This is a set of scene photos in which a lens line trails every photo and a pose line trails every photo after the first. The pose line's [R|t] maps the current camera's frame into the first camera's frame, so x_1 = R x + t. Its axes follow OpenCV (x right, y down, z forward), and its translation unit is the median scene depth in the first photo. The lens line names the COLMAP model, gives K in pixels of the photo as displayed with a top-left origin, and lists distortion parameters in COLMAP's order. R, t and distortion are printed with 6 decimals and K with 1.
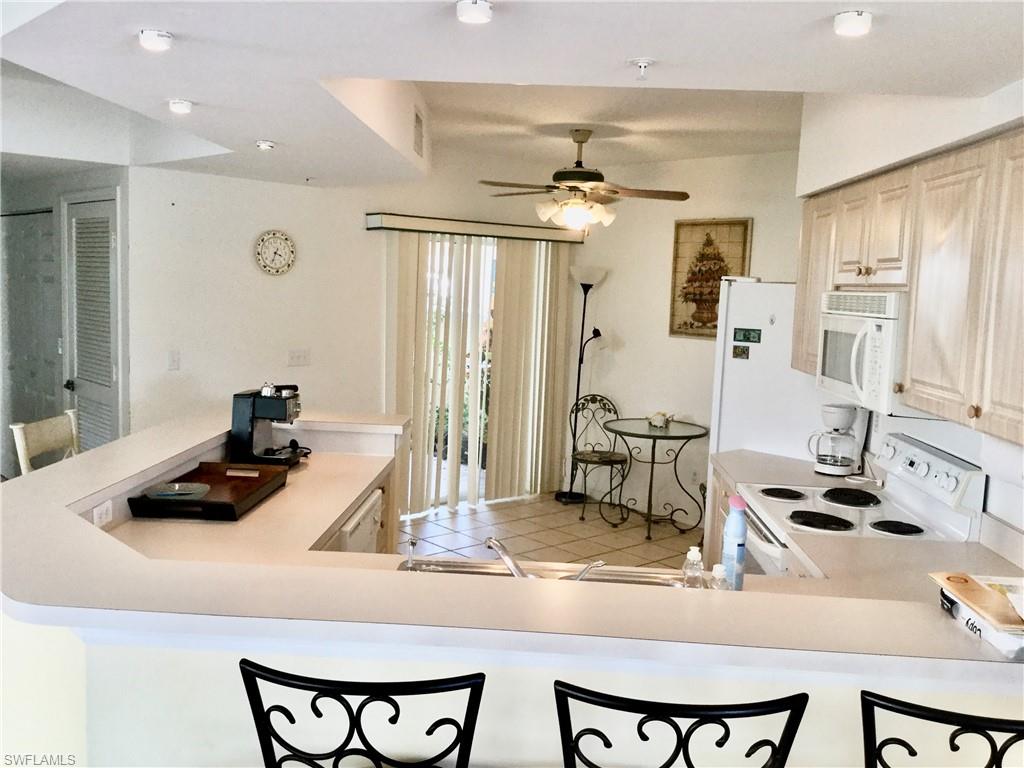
lens RADIAL K [[930.6, 0, 512.0], [0, 930.6, 384.0], [0, 0, 1]] dist [0.075716, 0.000698]
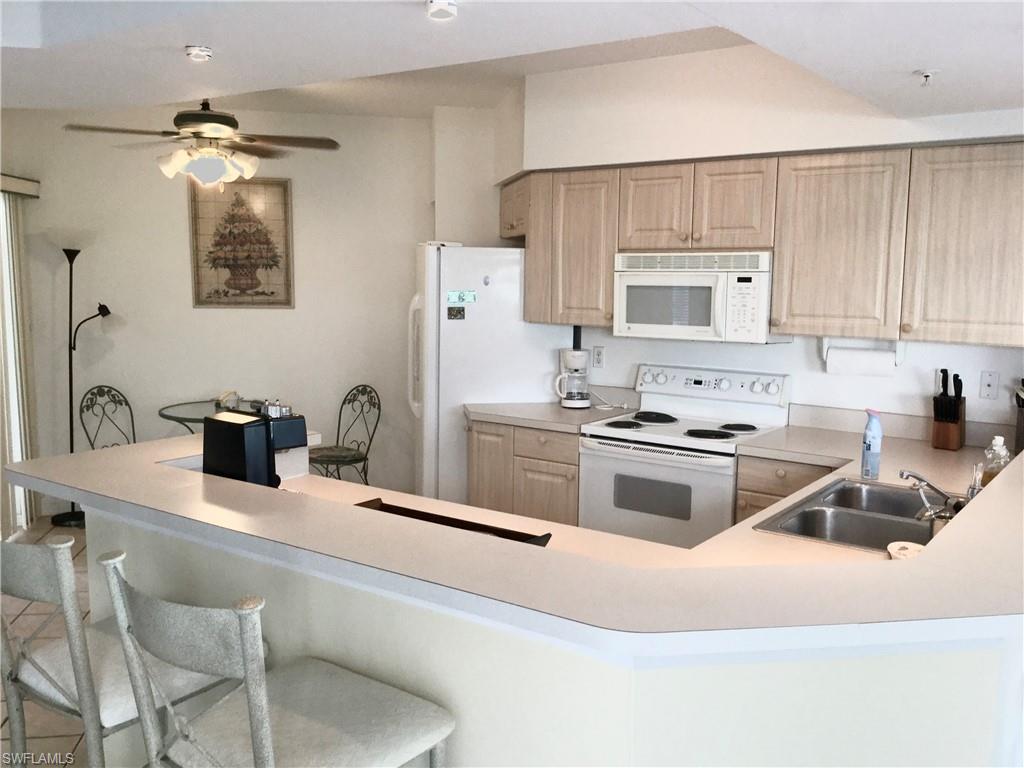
lens RADIAL K [[930.6, 0, 512.0], [0, 930.6, 384.0], [0, 0, 1]] dist [0.075716, 0.000698]
pose [[0.550039, -0.144387, 0.822563, -0.423723], [0.105662, 0.989058, 0.102957, -0.040339], [-0.828428, 0.030284, 0.559277, 0.258724]]
